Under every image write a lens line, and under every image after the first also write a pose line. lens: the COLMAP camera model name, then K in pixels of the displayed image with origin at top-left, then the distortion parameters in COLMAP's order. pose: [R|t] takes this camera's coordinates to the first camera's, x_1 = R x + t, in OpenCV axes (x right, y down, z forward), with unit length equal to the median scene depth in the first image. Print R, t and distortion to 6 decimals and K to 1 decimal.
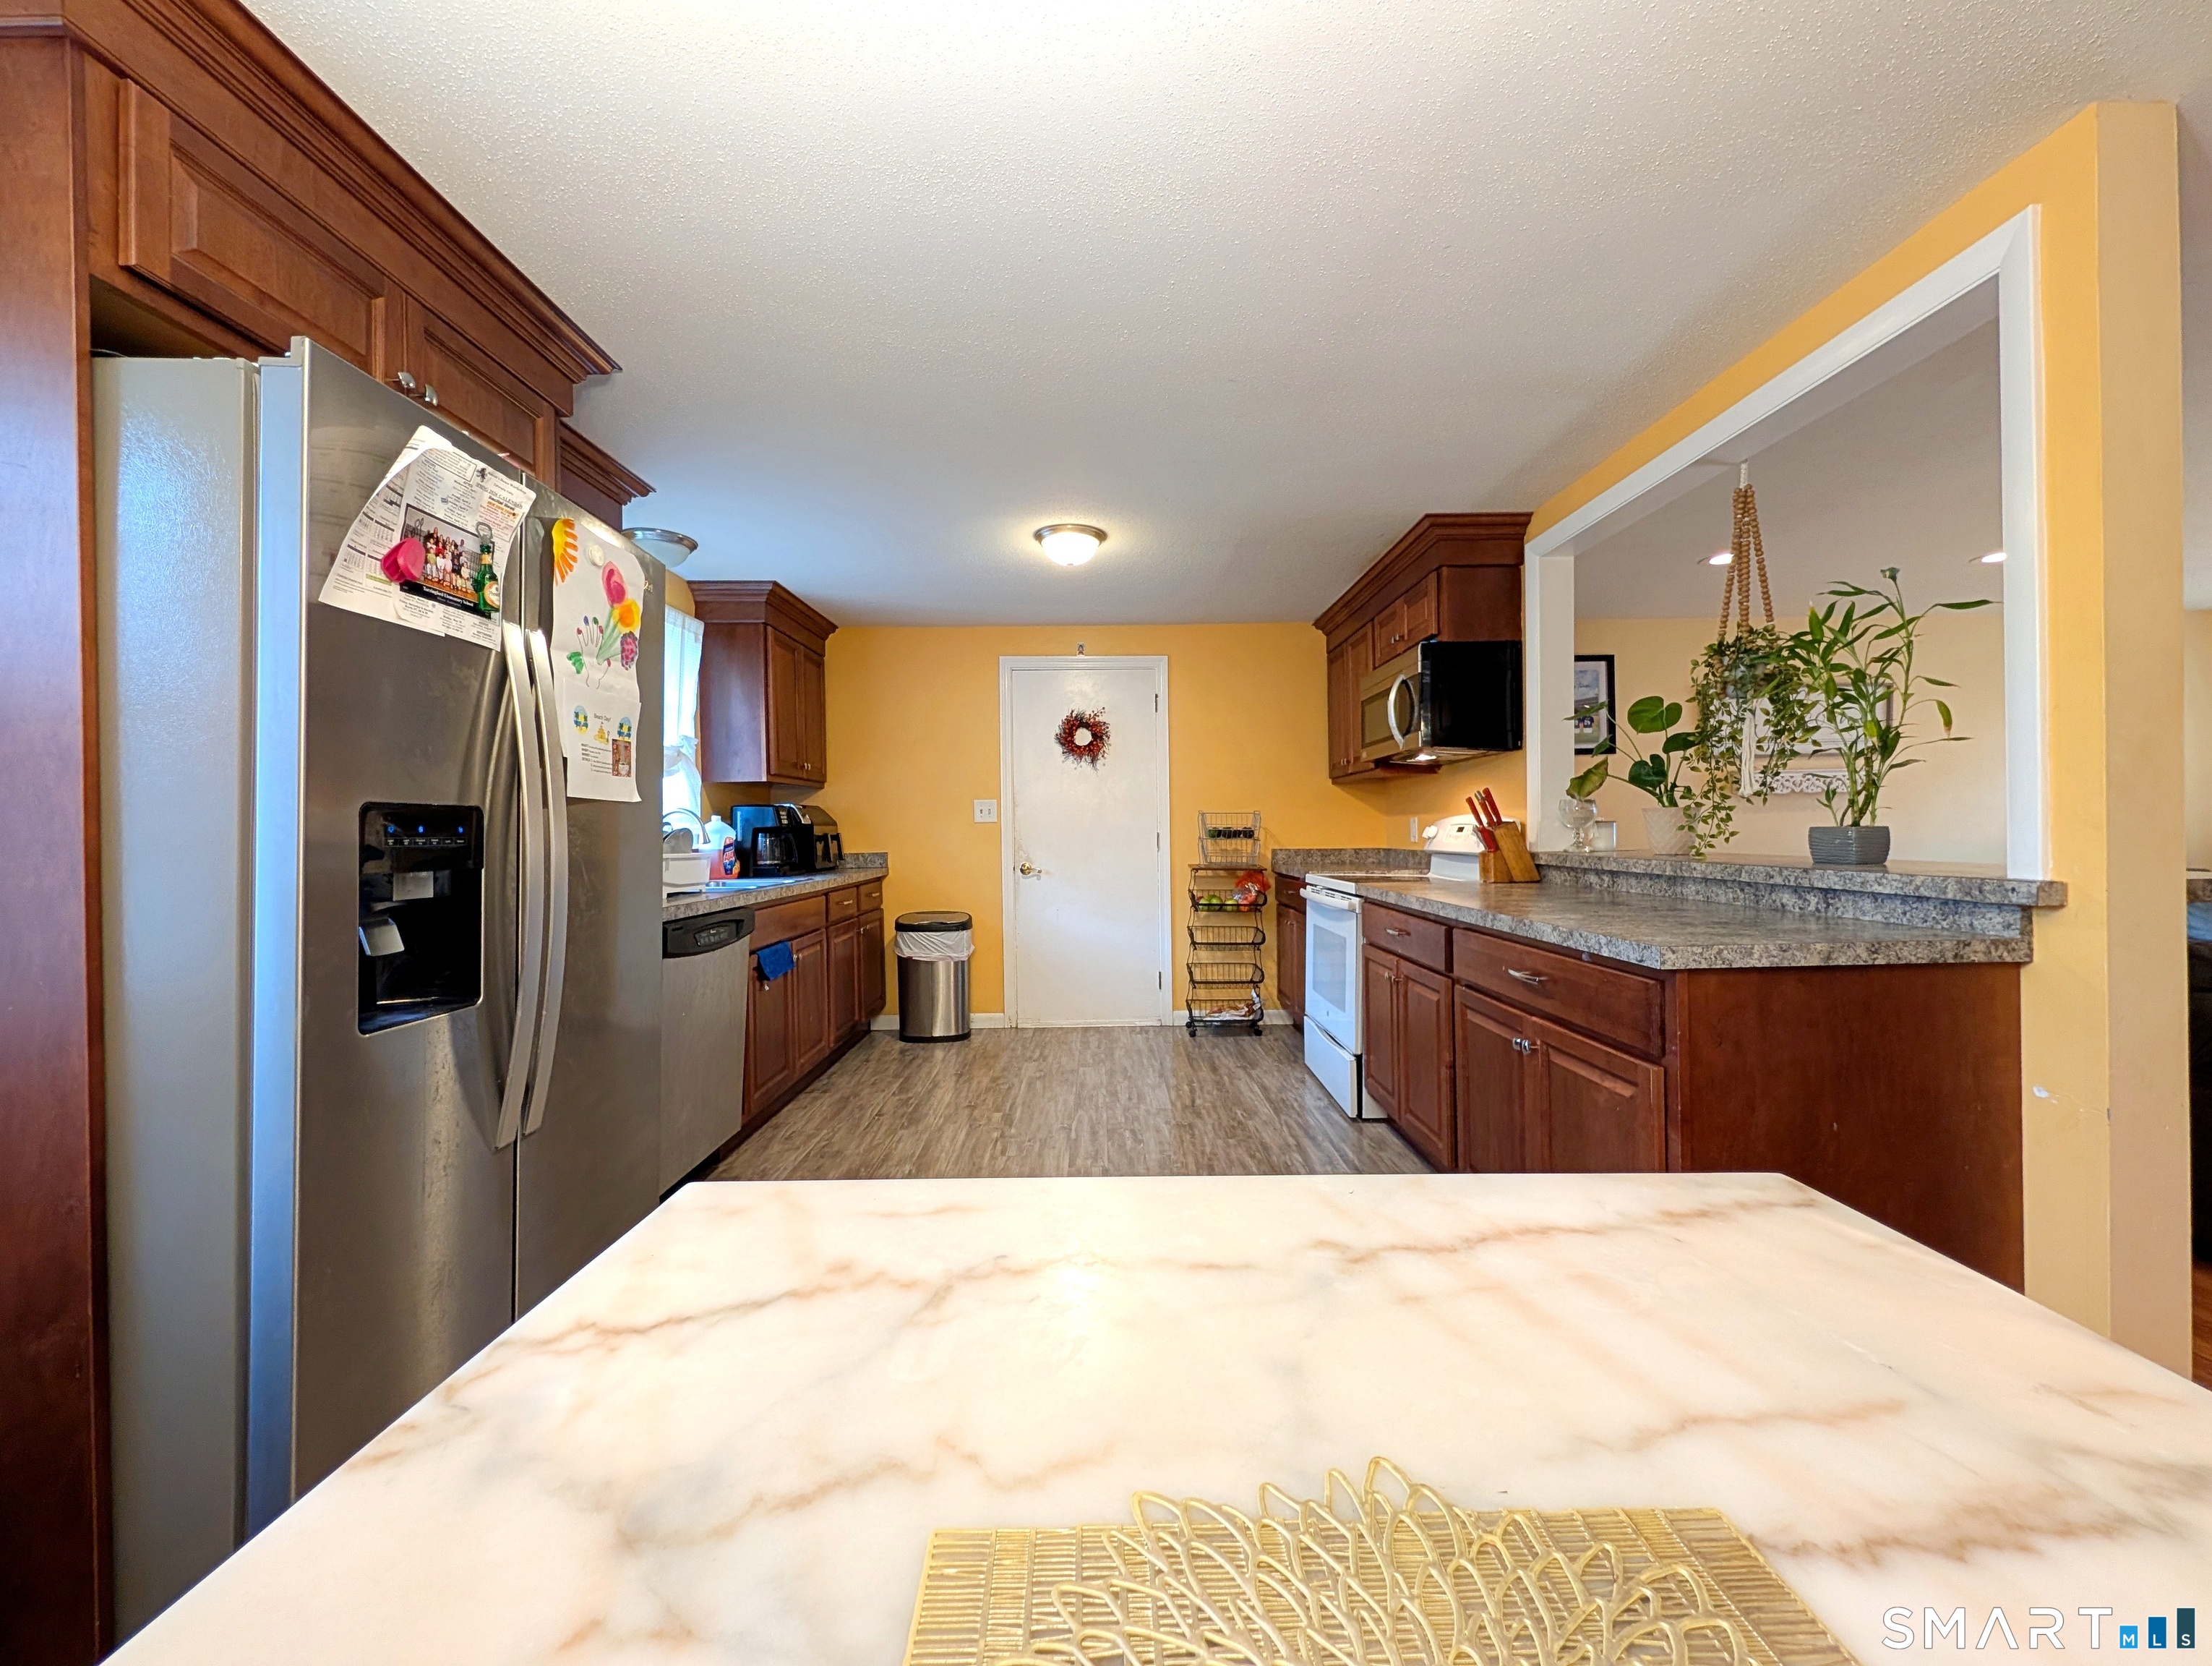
lens RADIAL K [[845.4, 0, 1110.2], [0, 845.4, 841.7], [0, 0, 1]] dist [-0.014654, -0.000101]
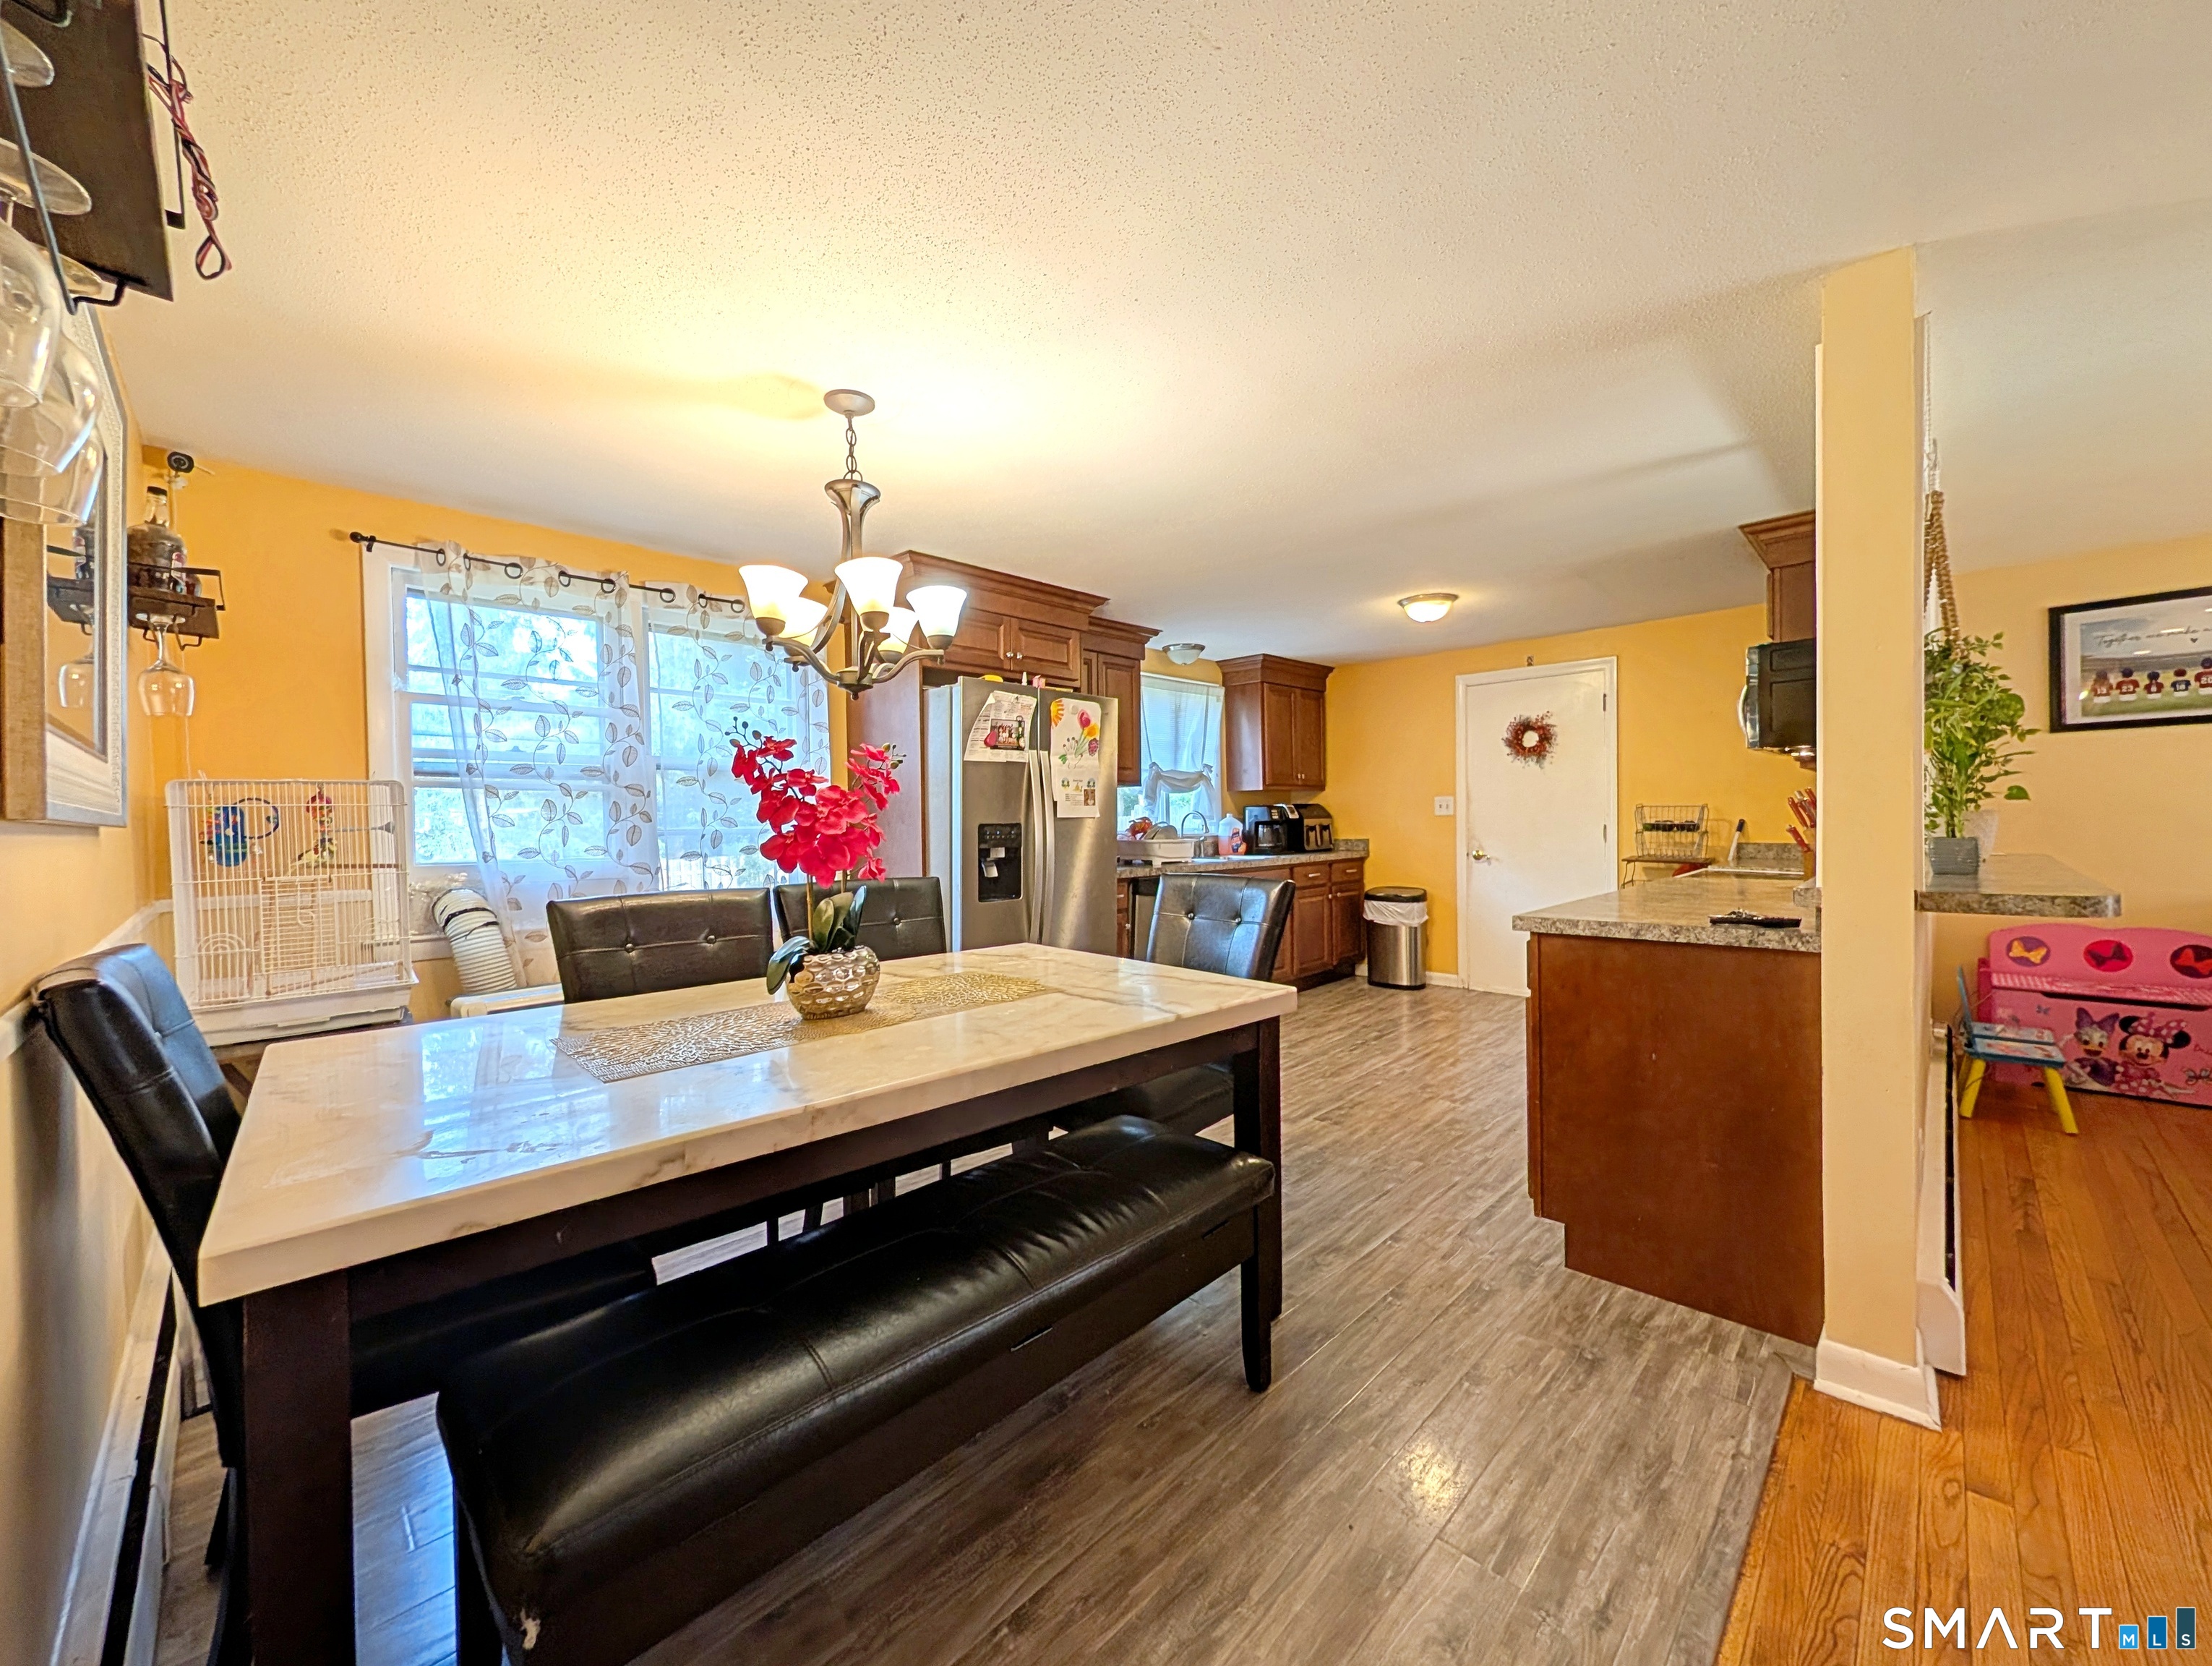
lens RADIAL K [[845.4, 0, 1110.2], [0, 845.4, 841.7], [0, 0, 1]] dist [-0.014654, -0.000101]
pose [[0.702000, 0.020105, -0.711893, 0.470603], [-0.002858, 0.999673, 0.025414, -0.018330], [0.712172, -0.015806, 0.701827, -0.232670]]
